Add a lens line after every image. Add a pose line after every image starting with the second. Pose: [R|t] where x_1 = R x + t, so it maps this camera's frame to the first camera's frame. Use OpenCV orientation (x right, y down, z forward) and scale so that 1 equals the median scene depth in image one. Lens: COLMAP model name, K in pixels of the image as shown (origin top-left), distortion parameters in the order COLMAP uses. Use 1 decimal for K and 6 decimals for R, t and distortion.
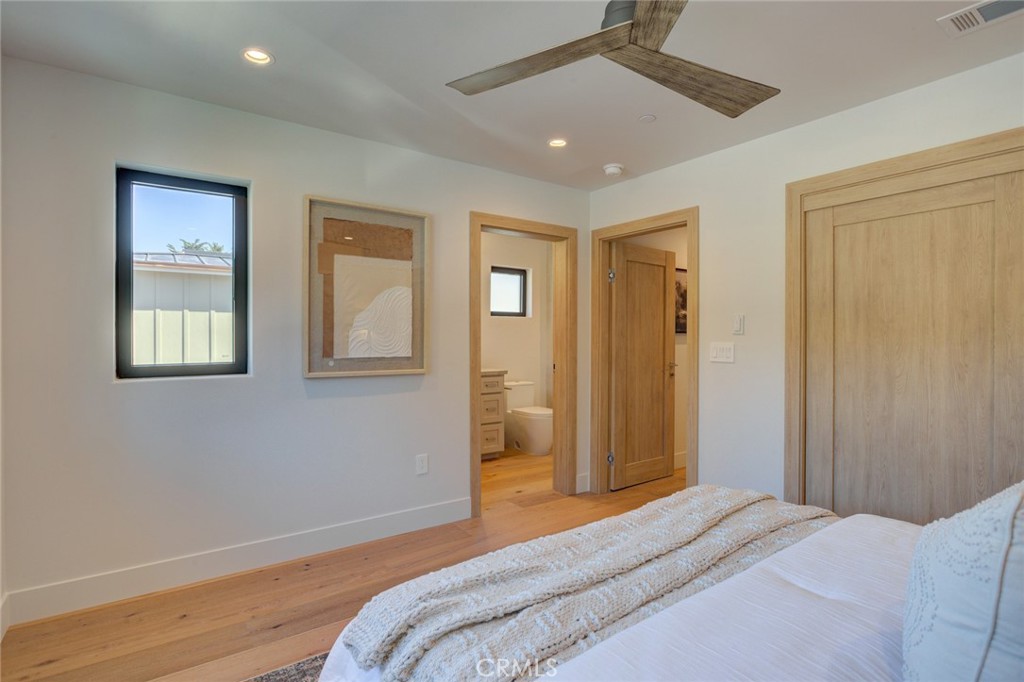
lens RADIAL K [[512.6, 0, 505.1], [0, 512.6, 341.1], [0, 0, 1]] dist [-0.020012, 0.004217]
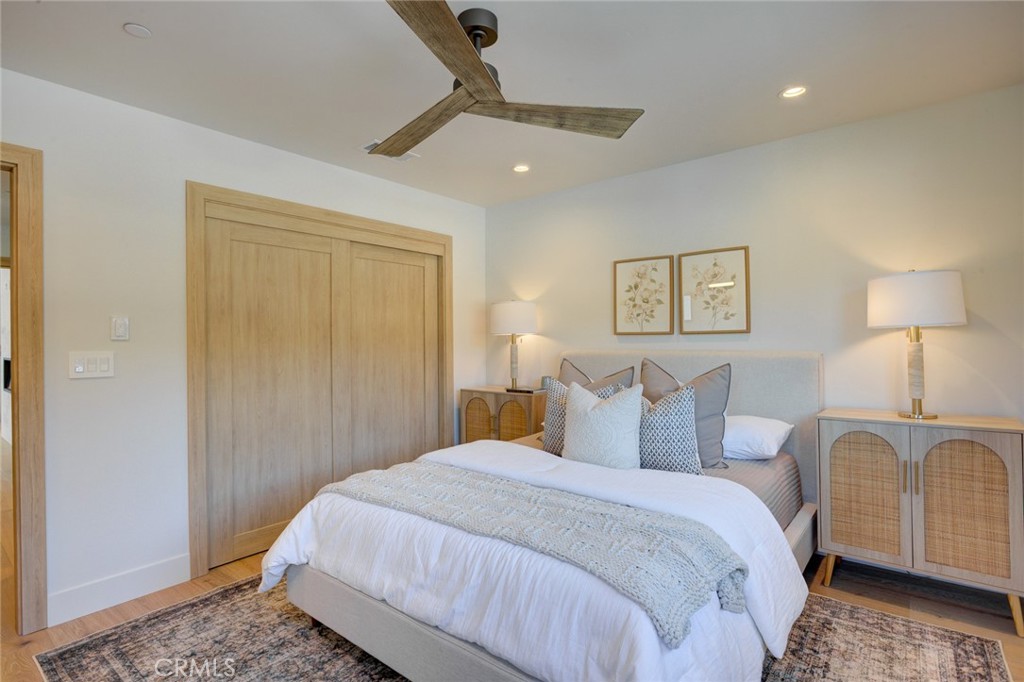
lens RADIAL K [[514.3, 0, 515.7], [0, 514.3, 341.0], [0, 0, 1]] dist [-0.011875, 0.001071]
pose [[-0.286046, -0.003631, 0.958209, -0.586008], [0.012371, 0.999895, 0.007482, -0.013647], [-0.958136, 0.013995, -0.285971, 0.771193]]
